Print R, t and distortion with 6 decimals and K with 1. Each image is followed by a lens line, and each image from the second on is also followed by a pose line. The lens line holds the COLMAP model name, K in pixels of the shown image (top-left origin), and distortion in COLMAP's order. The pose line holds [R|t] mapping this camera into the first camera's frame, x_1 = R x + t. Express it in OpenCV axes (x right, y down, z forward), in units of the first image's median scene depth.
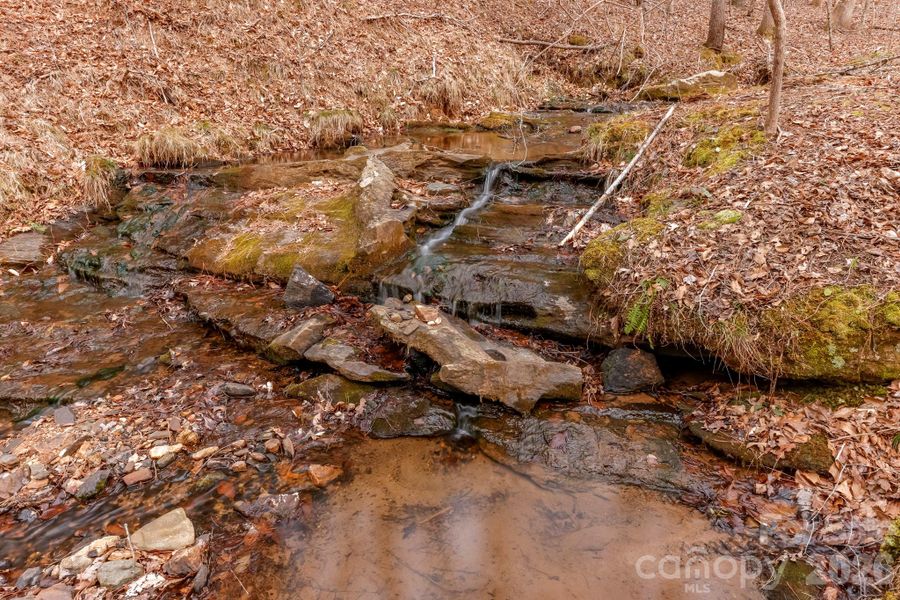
lens RADIAL K [[485.9, 0, 423.4], [0, 485.9, 290.1], [0, 0, 1]] dist [0.015376, -0.001378]
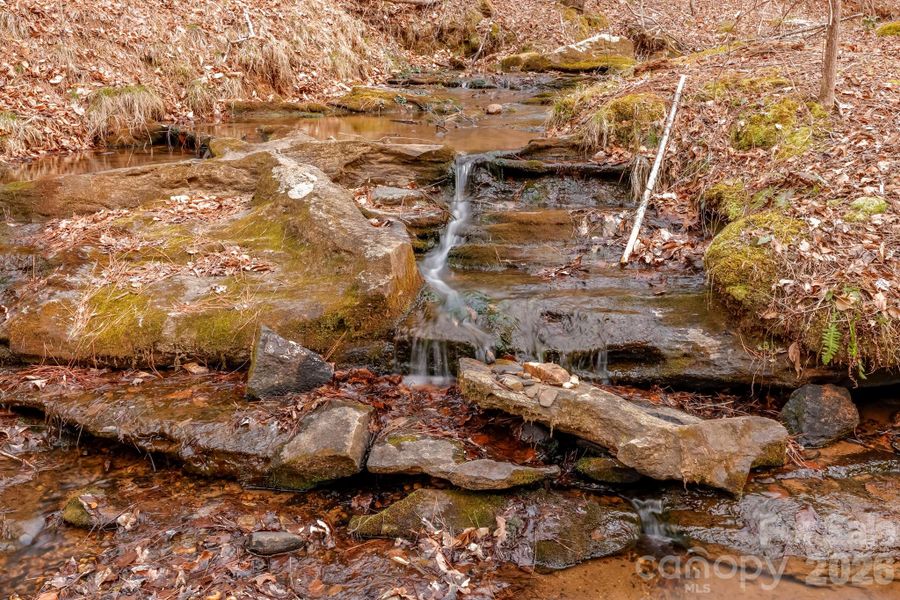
lens RADIAL K [[739.8, 0, 450.0], [0, 739.8, 300.0], [0, 0, 1]] dist [-0.015835, -0.005049]
pose [[0.951607, -0.093579, 0.292722, -0.245763], [0.114472, 0.991901, -0.055040, -0.006156], [-0.285201, 0.085885, 0.954612, 0.042950]]
